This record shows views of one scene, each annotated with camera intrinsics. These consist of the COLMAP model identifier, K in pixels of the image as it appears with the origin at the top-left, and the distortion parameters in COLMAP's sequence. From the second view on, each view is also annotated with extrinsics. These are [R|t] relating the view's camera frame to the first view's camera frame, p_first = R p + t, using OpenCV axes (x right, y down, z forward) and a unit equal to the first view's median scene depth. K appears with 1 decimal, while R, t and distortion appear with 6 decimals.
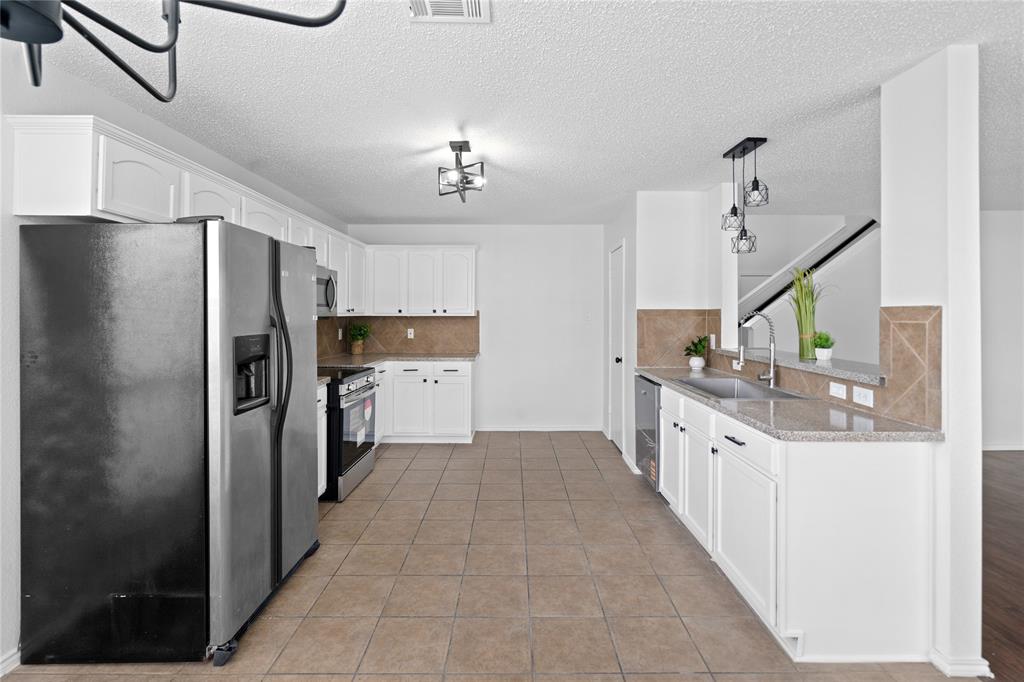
lens RADIAL K [[476.5, 0, 511.3], [0, 476.5, 313.1], [0, 0, 1]] dist [-0.001730, -0.000188]
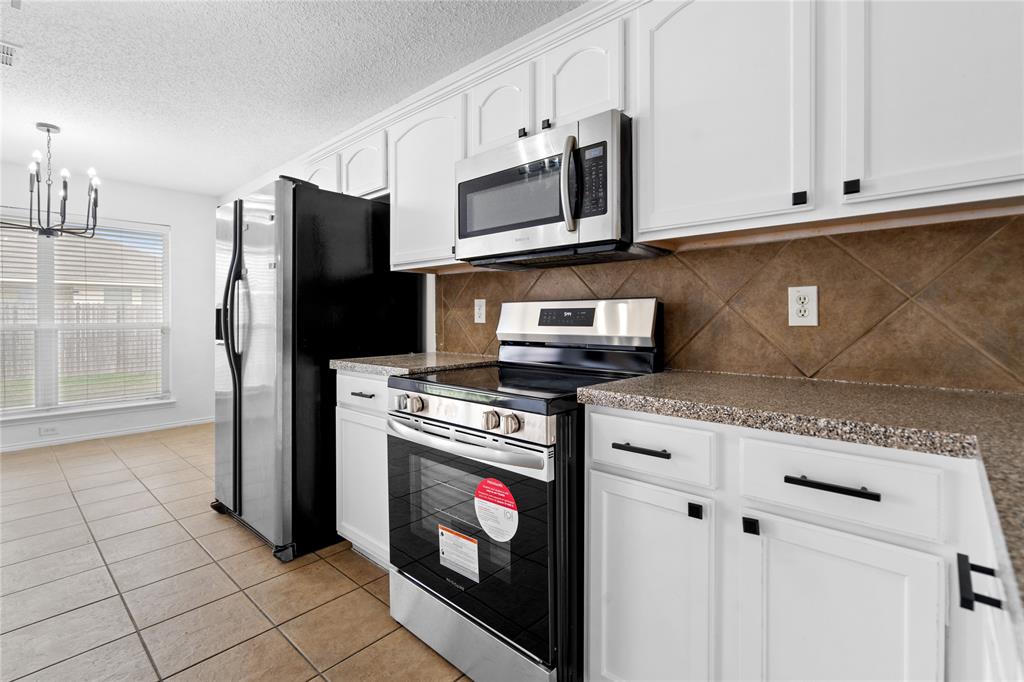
lens RADIAL K [[472.3, 0, 508.5], [0, 472.3, 322.6], [0, 0, 1]] dist [-0.000407, -0.000117]
pose [[-0.669584, 0.005434, -0.742716, -0.059682], [0.001899, 0.999982, 0.005604, 0.068953], [0.742734, 0.002342, -0.669583, 1.218464]]
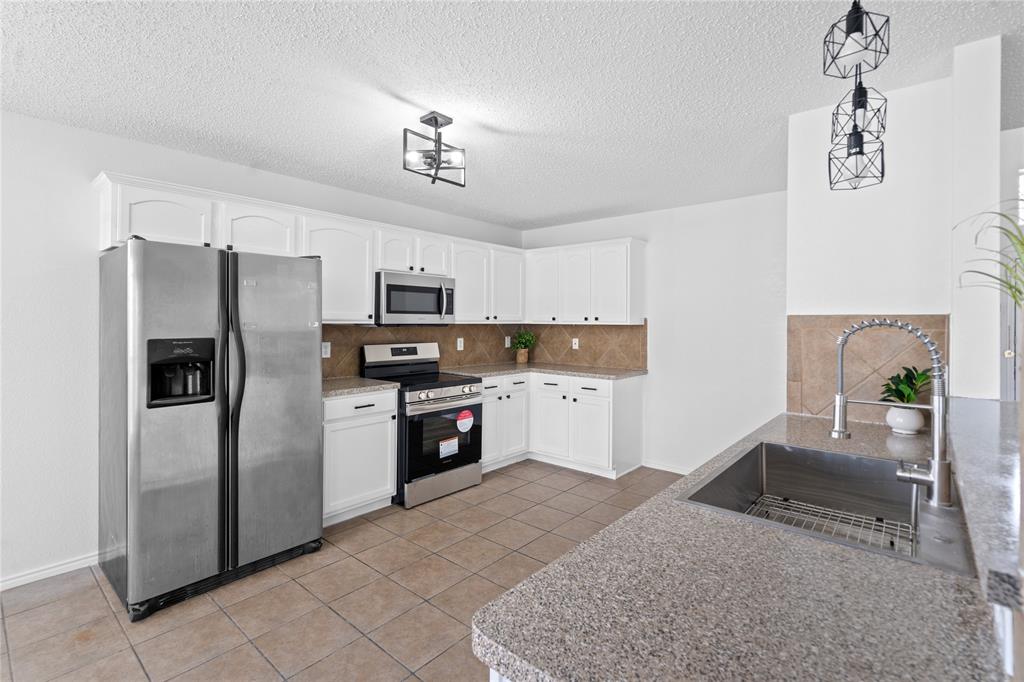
lens RADIAL K [[472.3, 0, 508.5], [0, 472.3, 322.6], [0, 0, 1]] dist [-0.000407, -0.000117]
pose [[0.758867, 0.004689, -0.651229, 0.382521], [-0.003661, 0.999989, 0.002934, 0.001162], [0.651235, 0.000158, 0.758876, 0.330262]]
